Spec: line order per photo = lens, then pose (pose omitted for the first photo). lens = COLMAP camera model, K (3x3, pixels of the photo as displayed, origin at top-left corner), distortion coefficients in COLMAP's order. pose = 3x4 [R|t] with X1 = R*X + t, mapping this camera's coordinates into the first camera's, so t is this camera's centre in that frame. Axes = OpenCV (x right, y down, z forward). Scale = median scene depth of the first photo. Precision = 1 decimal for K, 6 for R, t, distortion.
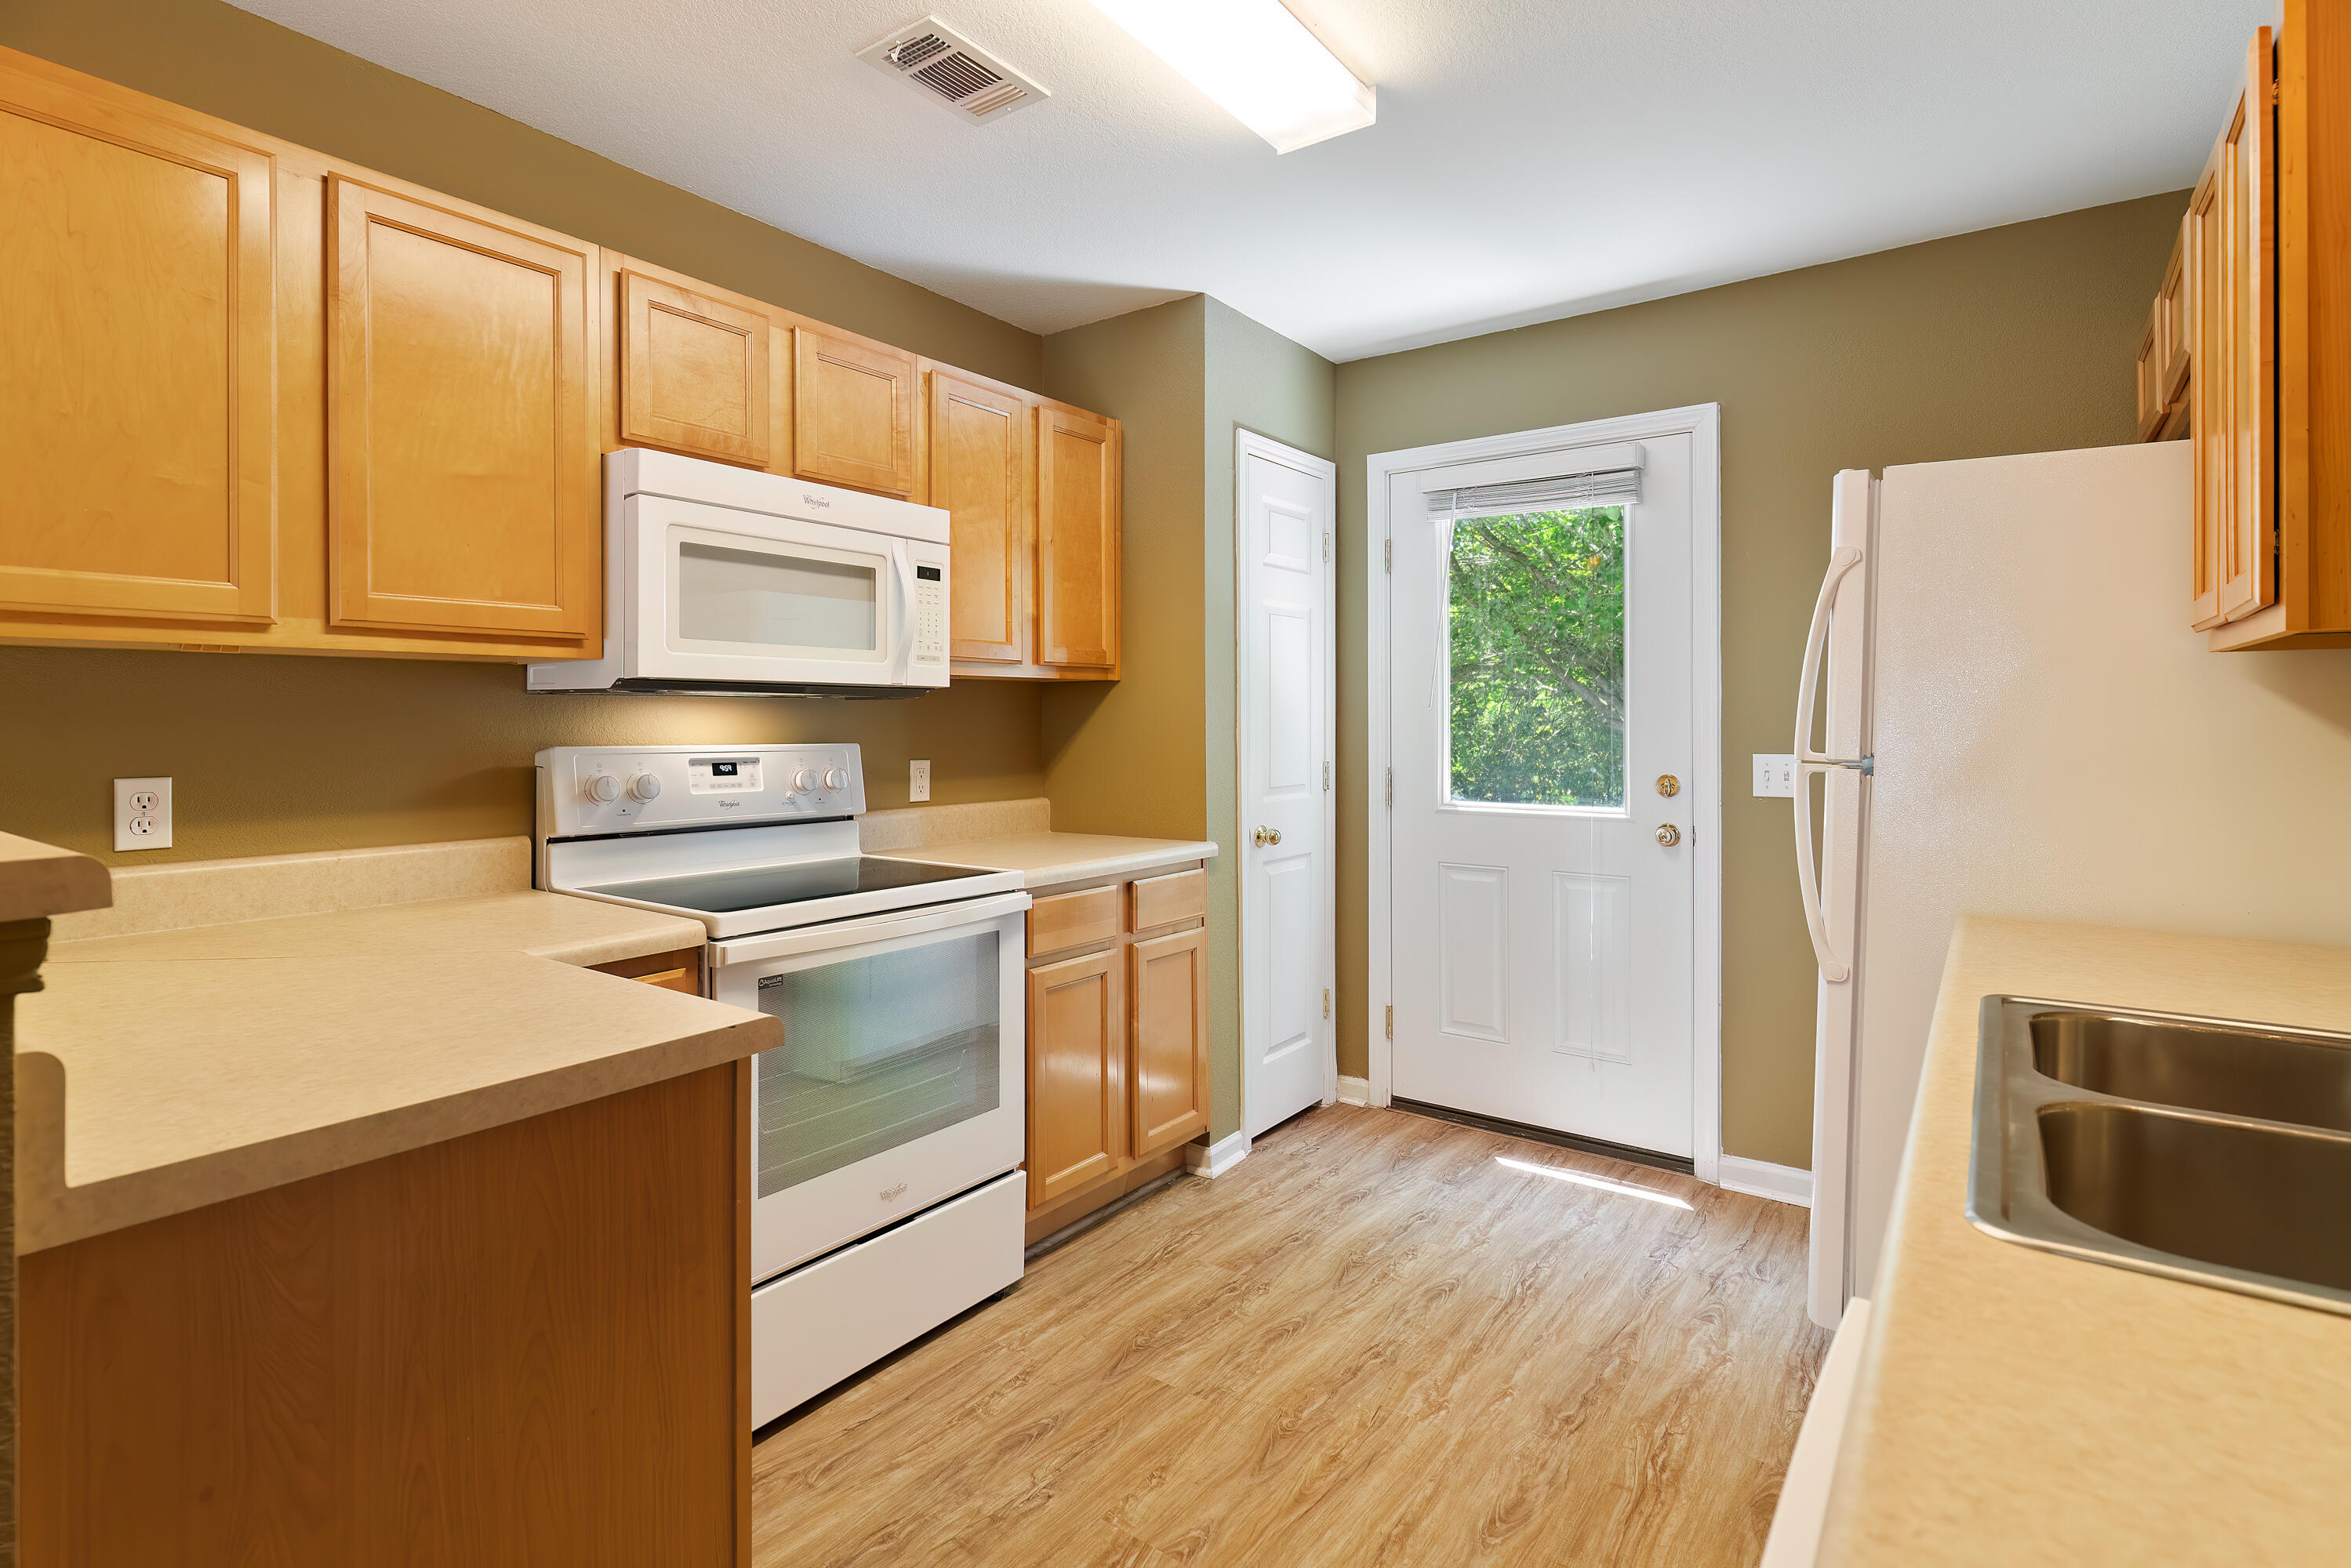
lens RADIAL K [[1145.0, 0, 1178.1], [0, 1145.0, 721.6], [0, 0, 1]] dist [0.001504, 0.000064]
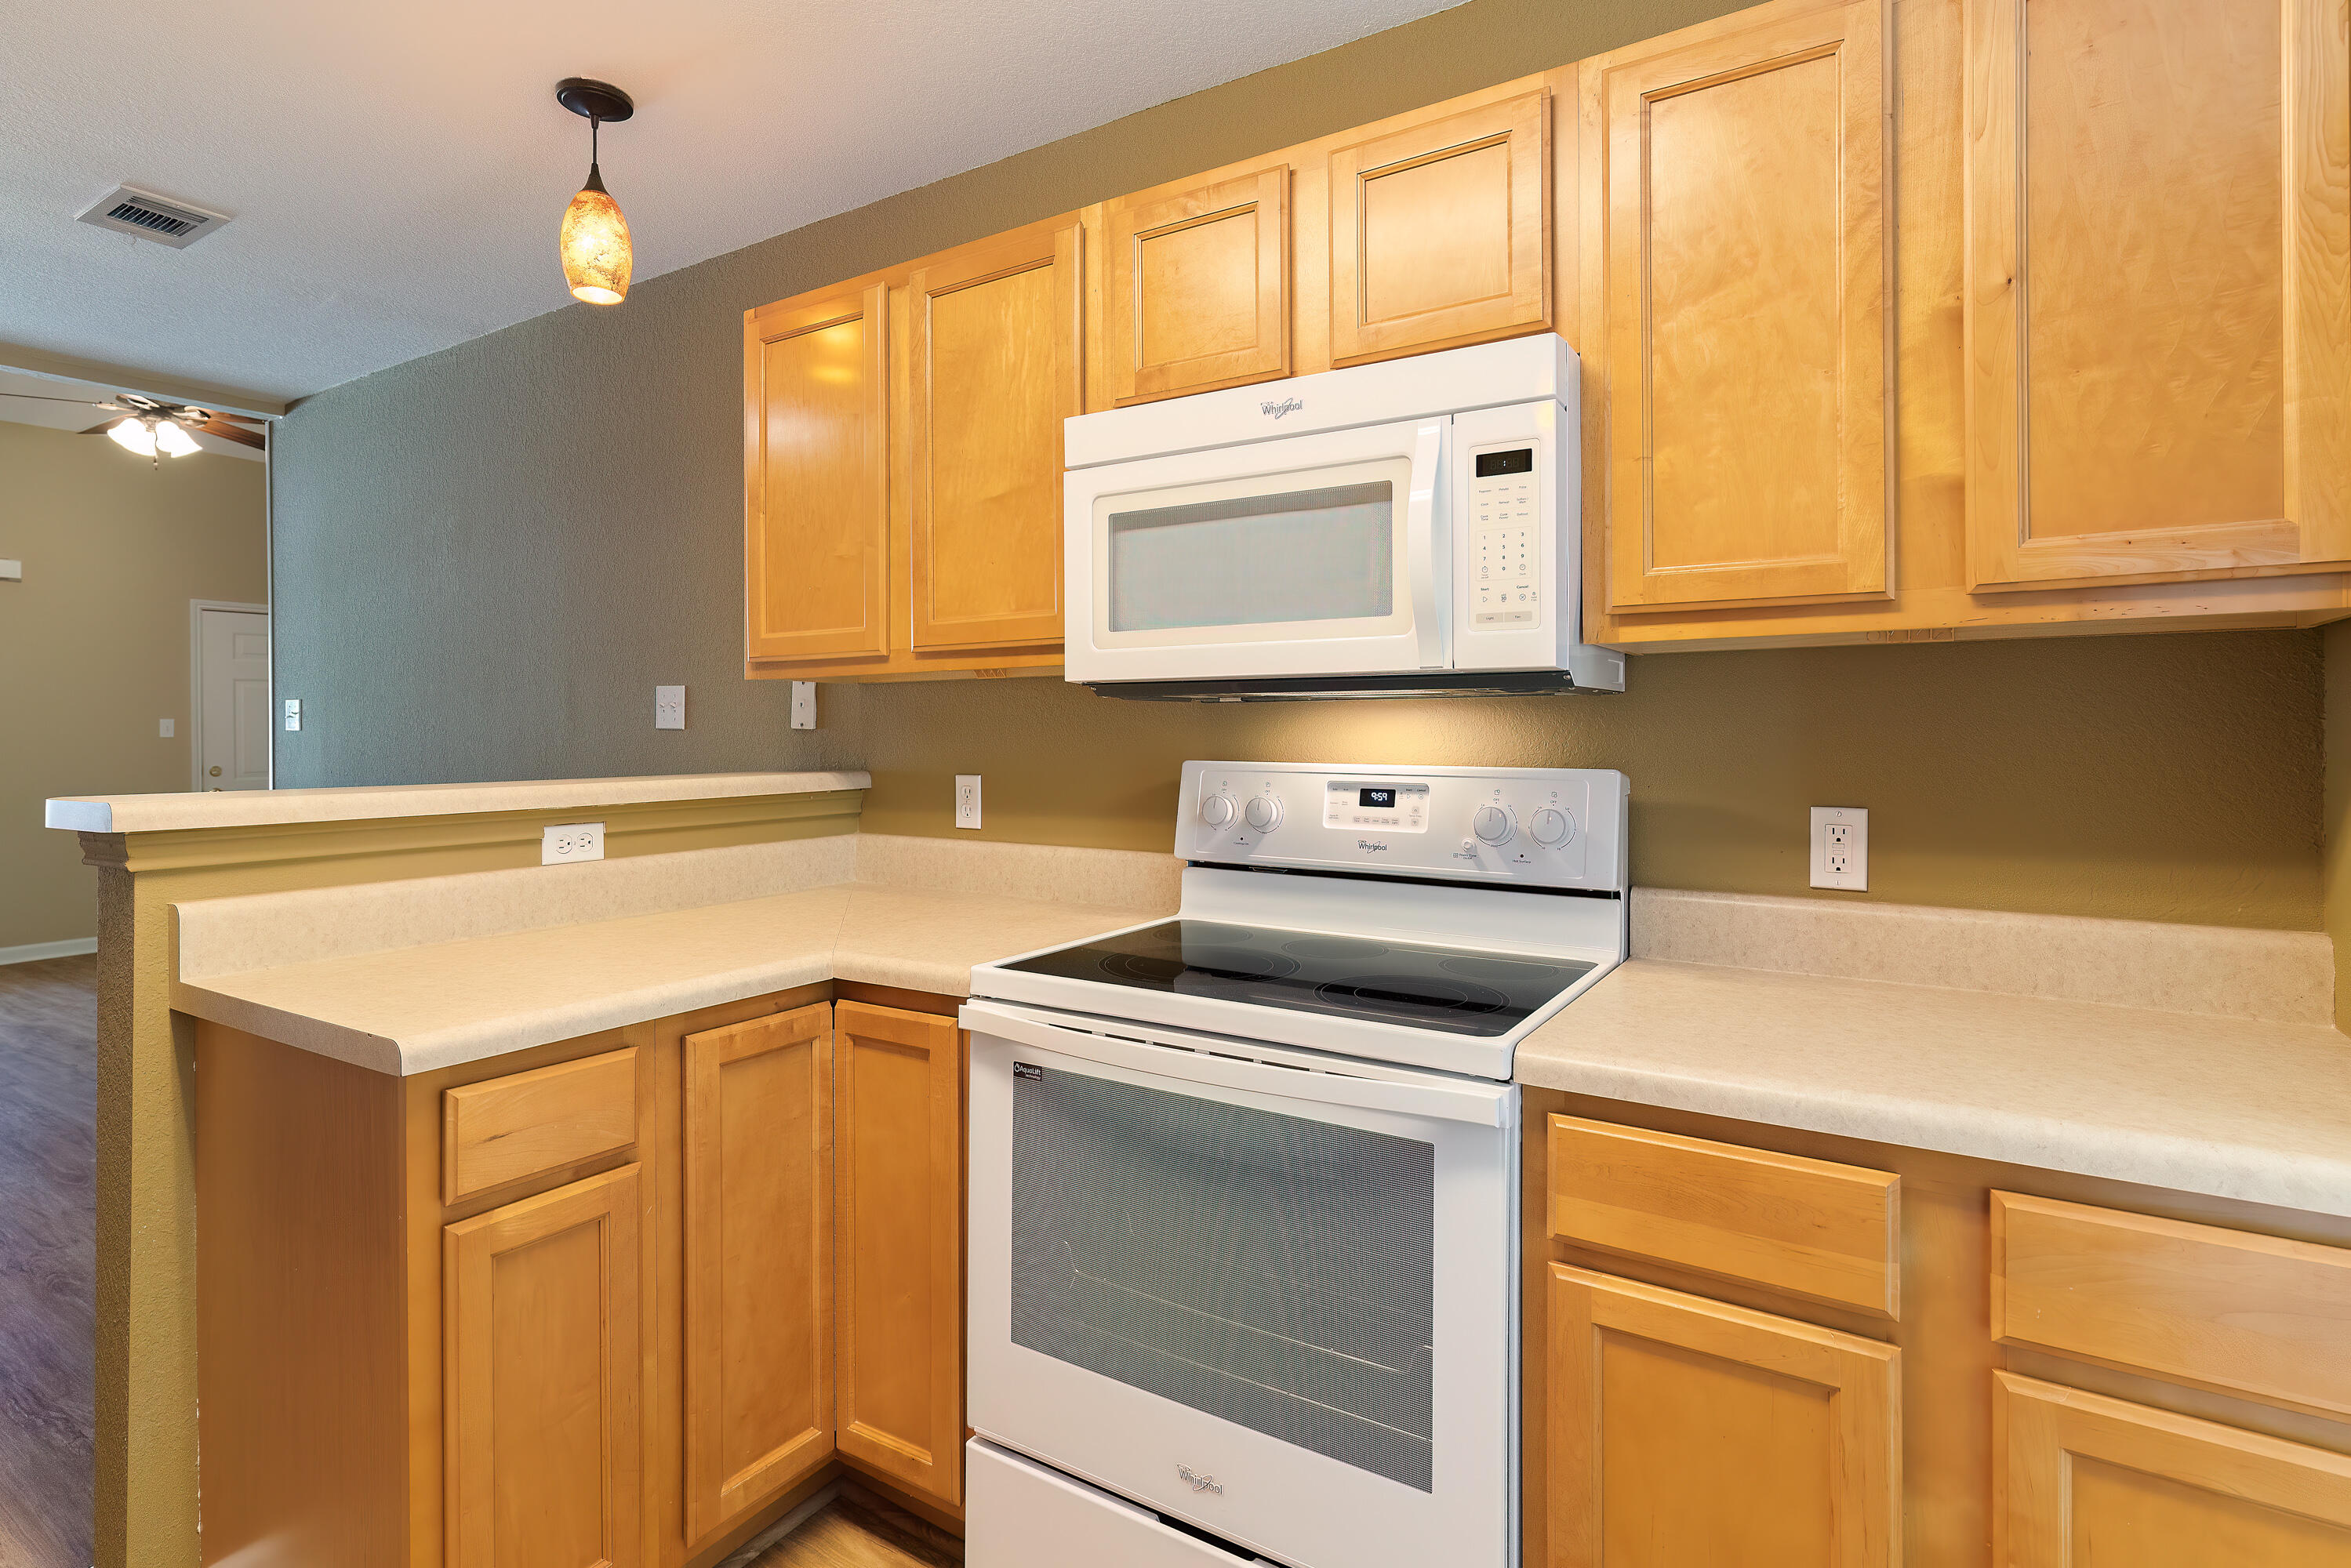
lens RADIAL K [[1180.7, 0, 1167.2], [0, 1180.7, 732.3], [0, 0, 1]] dist [0.002248, 0.000965]
pose [[0.052998, 0.000208, -0.998595, 0.339021], [0.001672, 0.999999, 0.000297, -0.000637], [0.998593, -0.001685, 0.052997, 0.807865]]
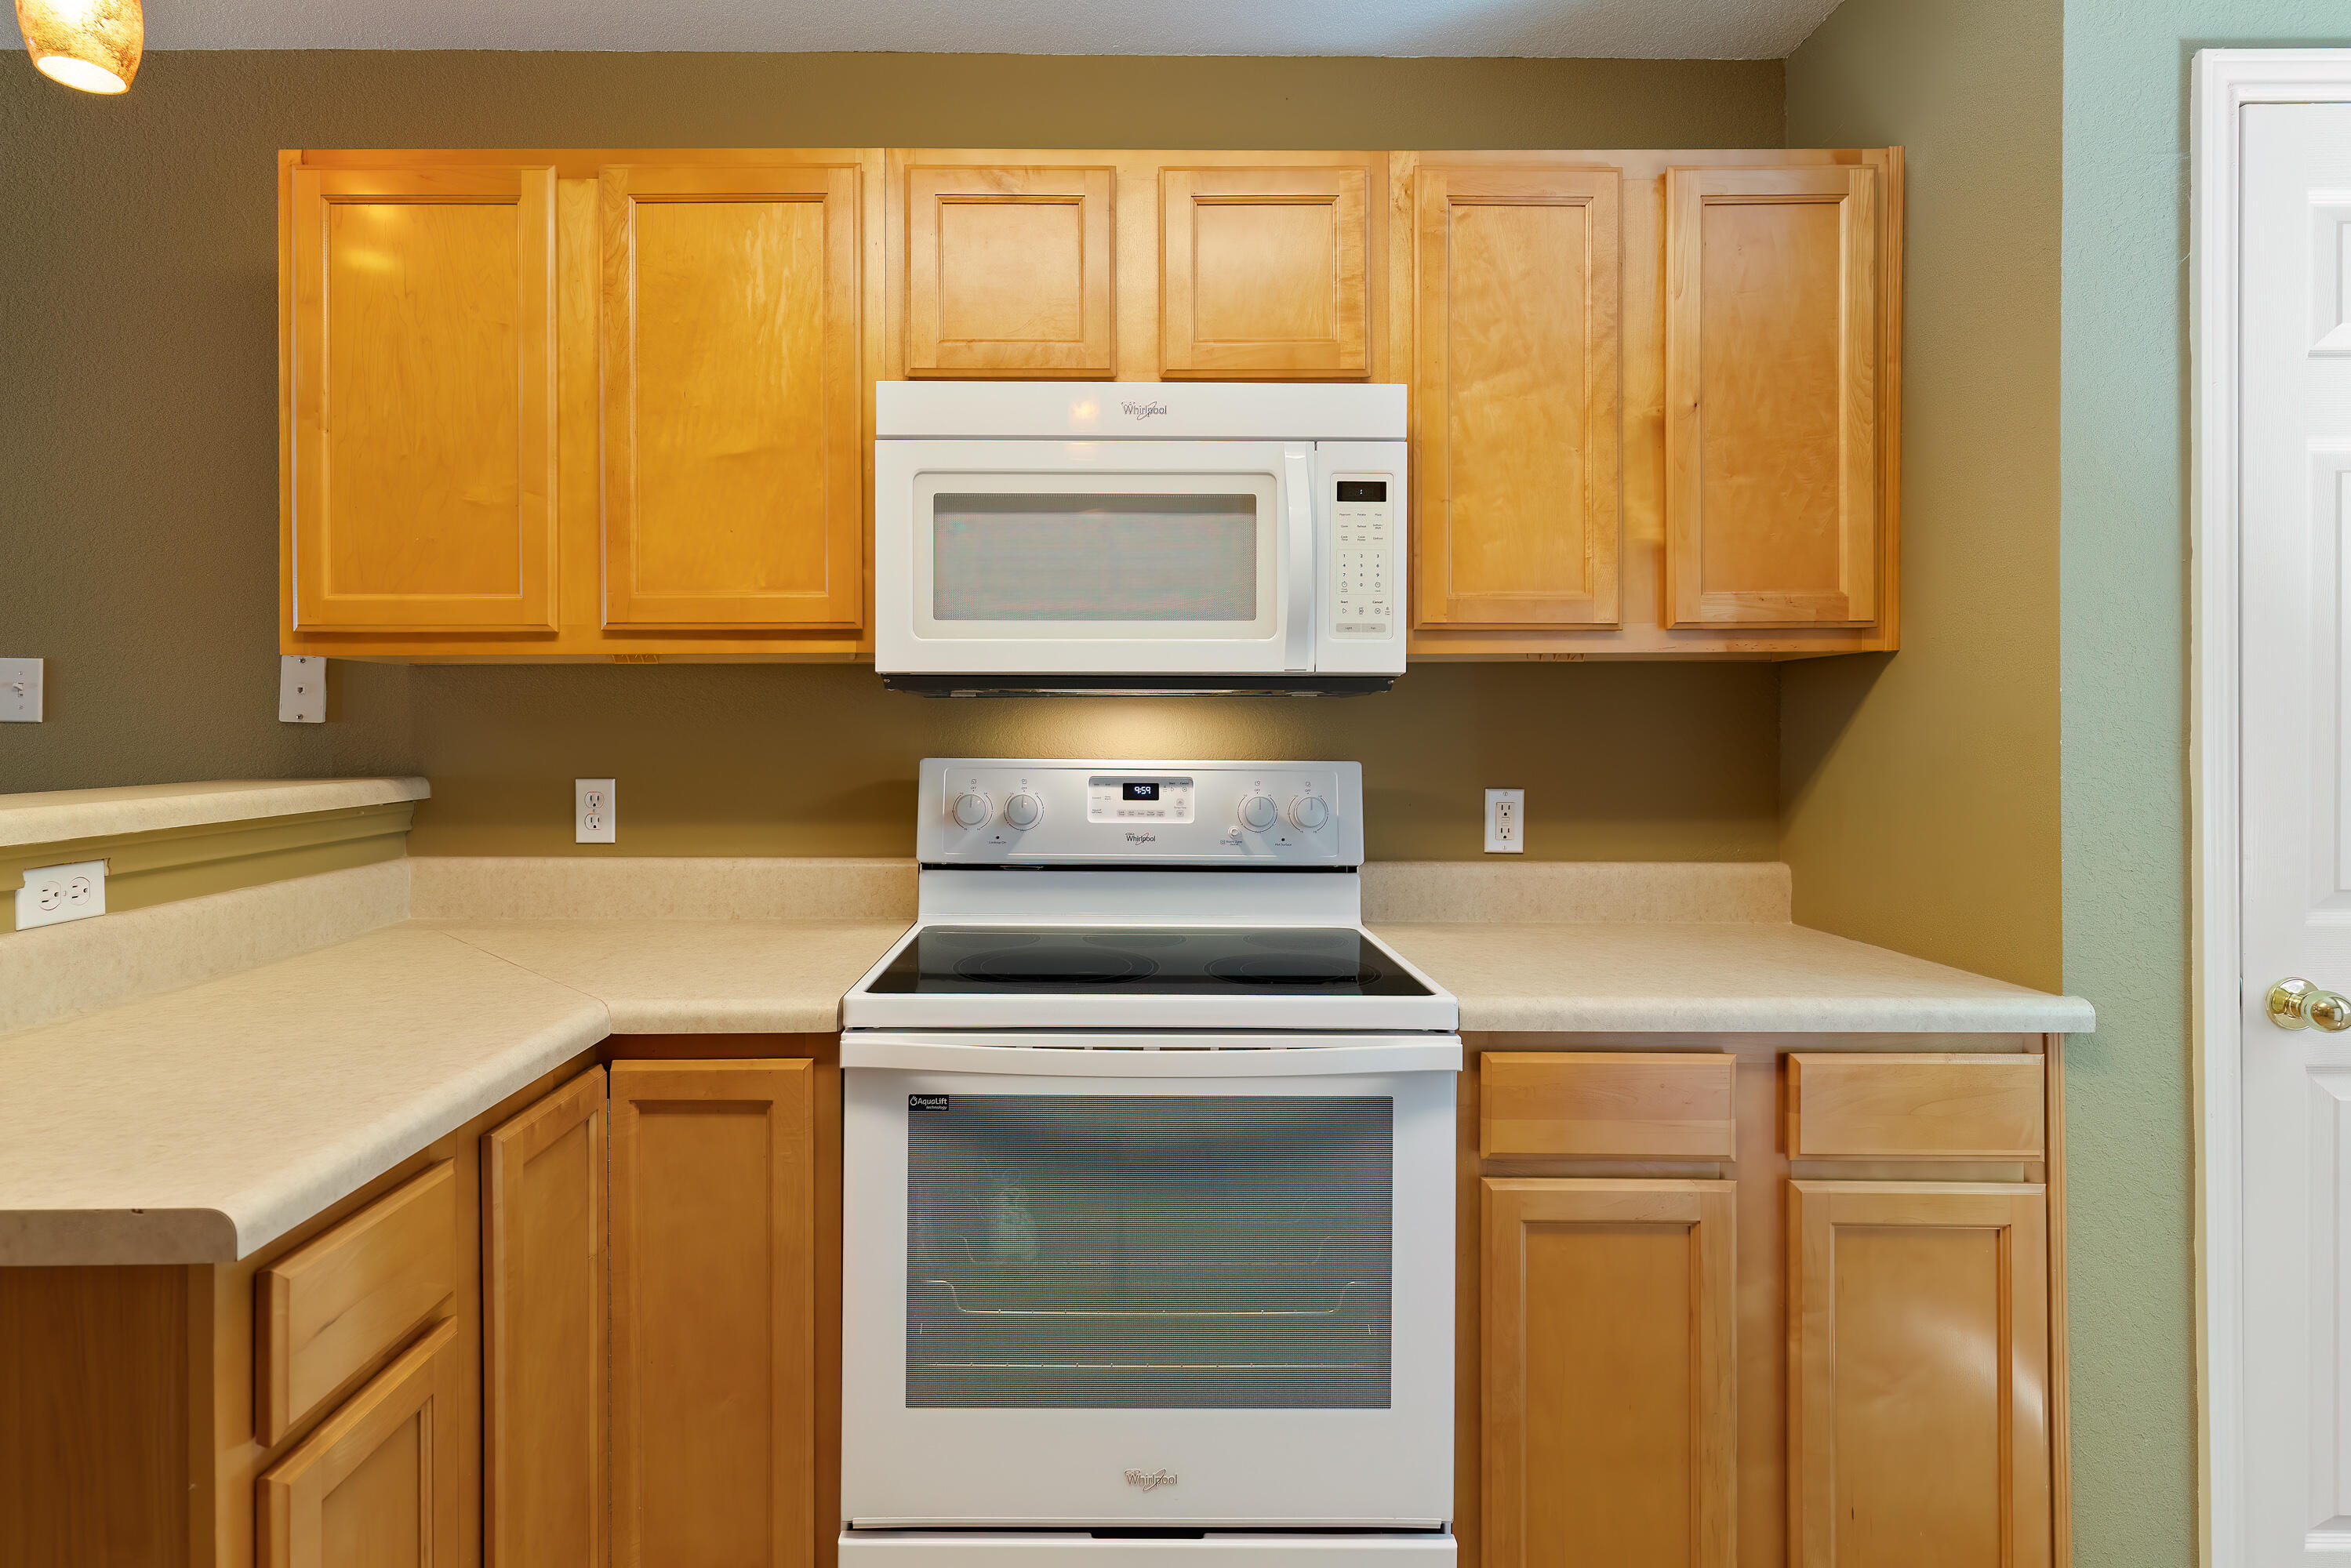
lens RADIAL K [[1173.9, 0, 1115.3], [0, 1173.9, 731.7], [0, 0, 1]] dist [0.001214, 0.000674]
pose [[0.584658, 0.003755, -0.811271, 0.221570], [-0.001271, 0.999992, 0.003712, -0.001124], [0.811279, -0.001139, 0.584658, 0.518111]]
